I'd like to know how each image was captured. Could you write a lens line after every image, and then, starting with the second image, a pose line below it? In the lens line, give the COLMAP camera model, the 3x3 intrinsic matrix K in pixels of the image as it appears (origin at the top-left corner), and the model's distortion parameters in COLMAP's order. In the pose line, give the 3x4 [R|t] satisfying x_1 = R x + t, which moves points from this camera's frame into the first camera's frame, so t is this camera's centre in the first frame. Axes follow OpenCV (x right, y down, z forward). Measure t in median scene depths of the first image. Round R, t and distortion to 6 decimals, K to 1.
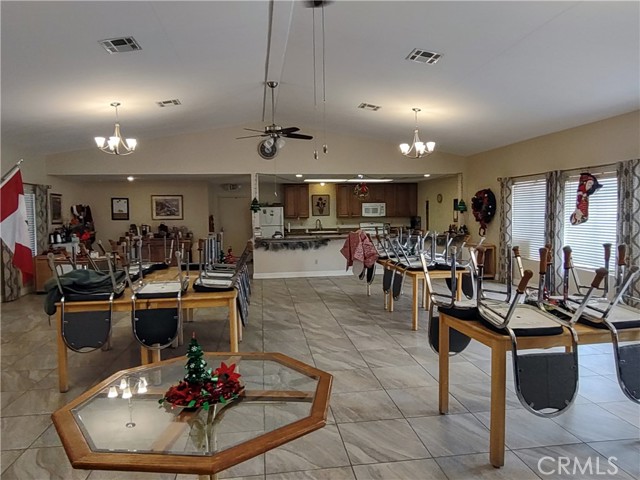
lens RADIAL K [[422.1, 0, 320.0], [0, 422.1, 240.0], [0, 0, 1]] dist [-0.001031, -0.000129]
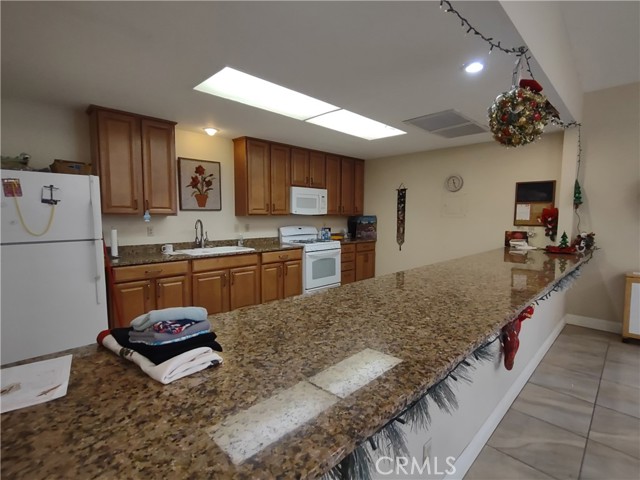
lens RADIAL K [[313.0, 0, 324.1], [0, 313.0, 253.0], [0, 0, 1]] dist [-0.000483, -0.000174]
pose [[0.800250, -0.056790, 0.596971, -0.088961], [0.023349, 0.997702, 0.063612, -0.033097], [-0.599212, -0.036967, 0.799737, 0.684026]]
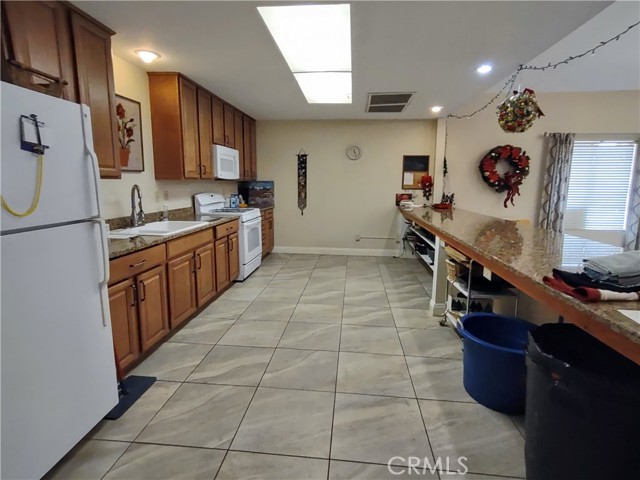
lens RADIAL K [[323.1, 0, 320.0], [0, 323.1, 240.0], [0, 0, 1]] dist [-0.003105, -0.000274]
pose [[0.242903, -0.155706, 0.957473, -0.183314], [0.048508, 0.987749, 0.148323, -0.038453], [-0.968837, 0.010417, 0.247480, 0.825373]]
